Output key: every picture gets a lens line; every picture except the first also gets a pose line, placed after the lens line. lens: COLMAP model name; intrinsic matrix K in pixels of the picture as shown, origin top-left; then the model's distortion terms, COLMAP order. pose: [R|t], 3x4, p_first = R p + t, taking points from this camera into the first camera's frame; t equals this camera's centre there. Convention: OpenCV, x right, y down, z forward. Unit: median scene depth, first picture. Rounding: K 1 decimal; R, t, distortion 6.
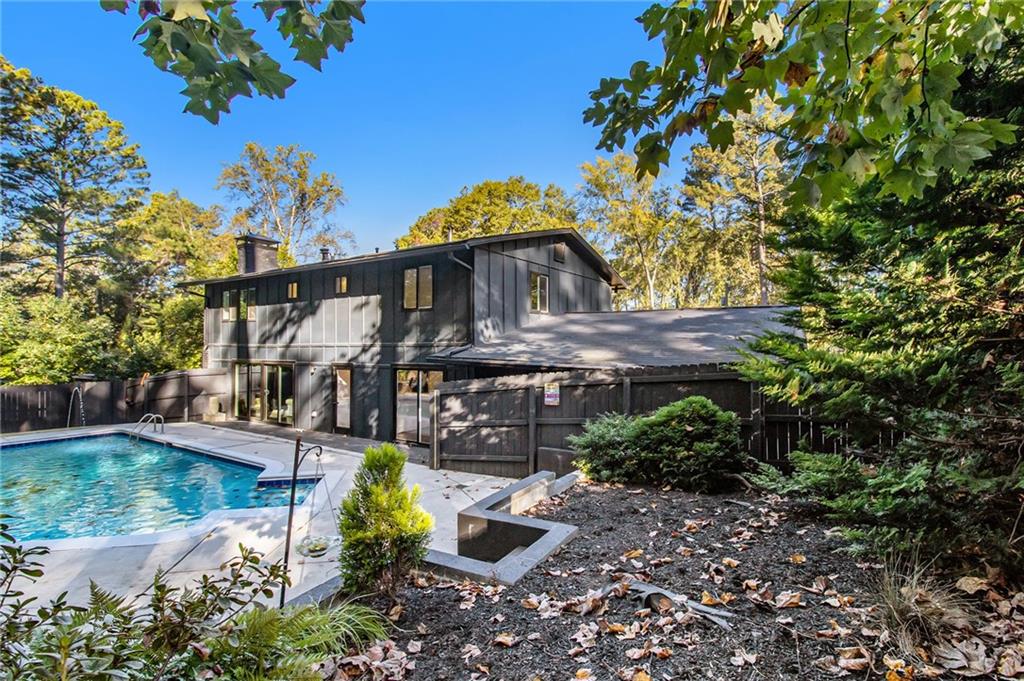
lens RADIAL K [[467.3, 0, 516.9], [0, 467.3, 349.9], [0, 0, 1]] dist [0.002700, -0.000136]
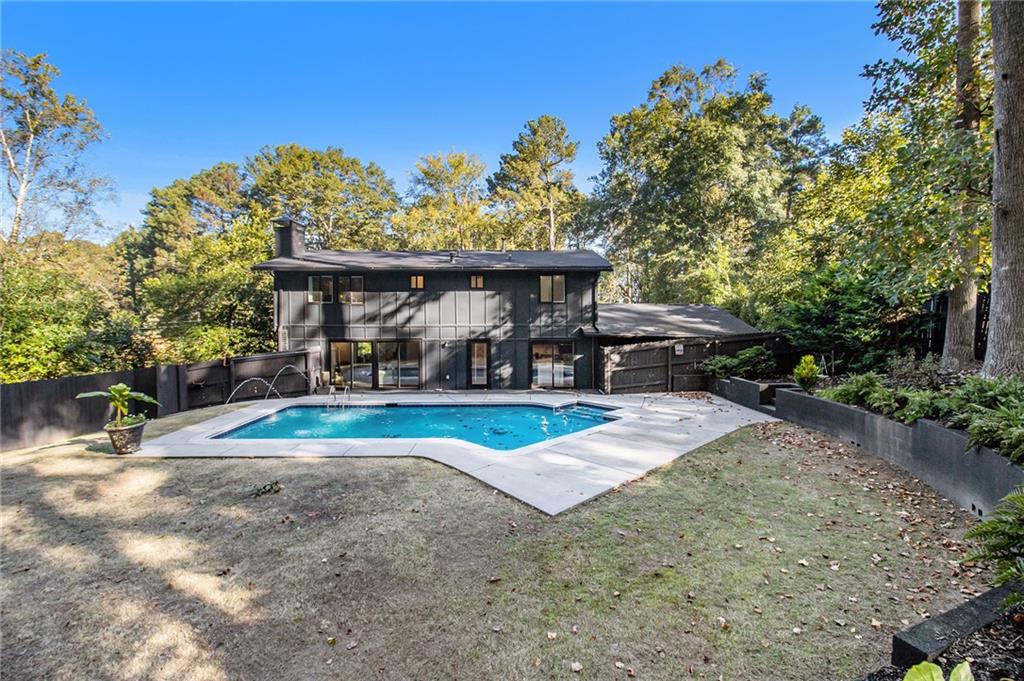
lens RADIAL K [[467.3, 0, 502.4], [0, 467.3, 335.4], [0, 0, 1]] dist [0.002700, -0.000136]
pose [[0.870116, -0.013723, 0.492655, -1.026735], [-0.001979, 0.999507, 0.031337, -0.021668], [-0.492842, -0.028242, 0.869660, -0.280090]]
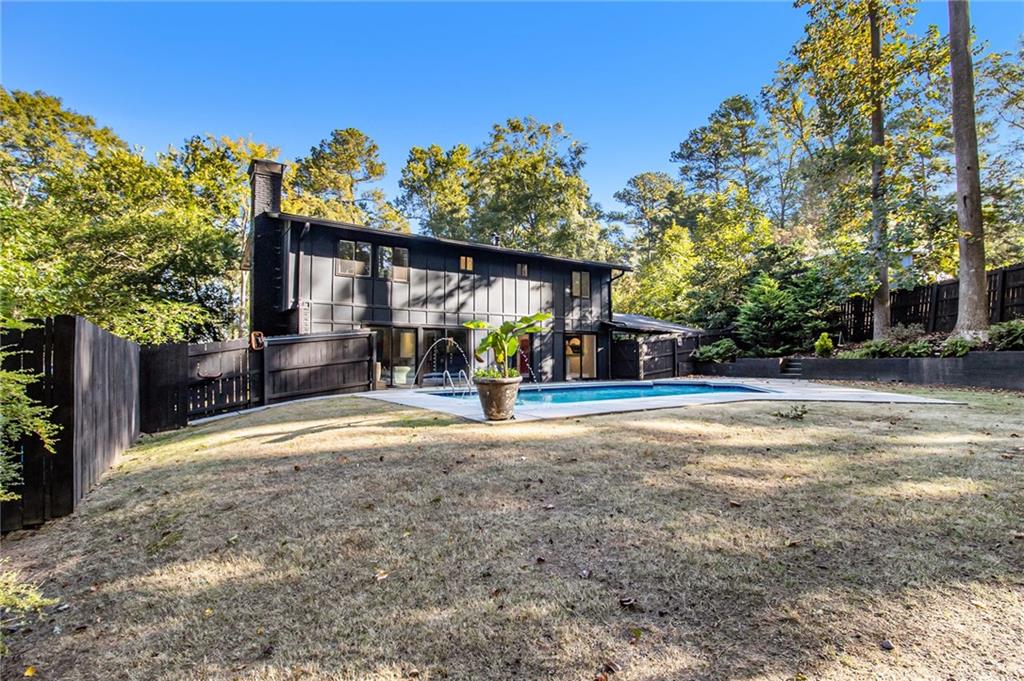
lens RADIAL K [[467.3, 0, 508.1], [0, 467.3, 345.4], [0, 0, 1]] dist [0.002700, -0.000136]
pose [[0.413815, 0.027972, 0.909931, -1.642678], [0.004137, 0.999460, -0.032606, 0.122822], [-0.910352, 0.017258, 0.413476, 0.499703]]
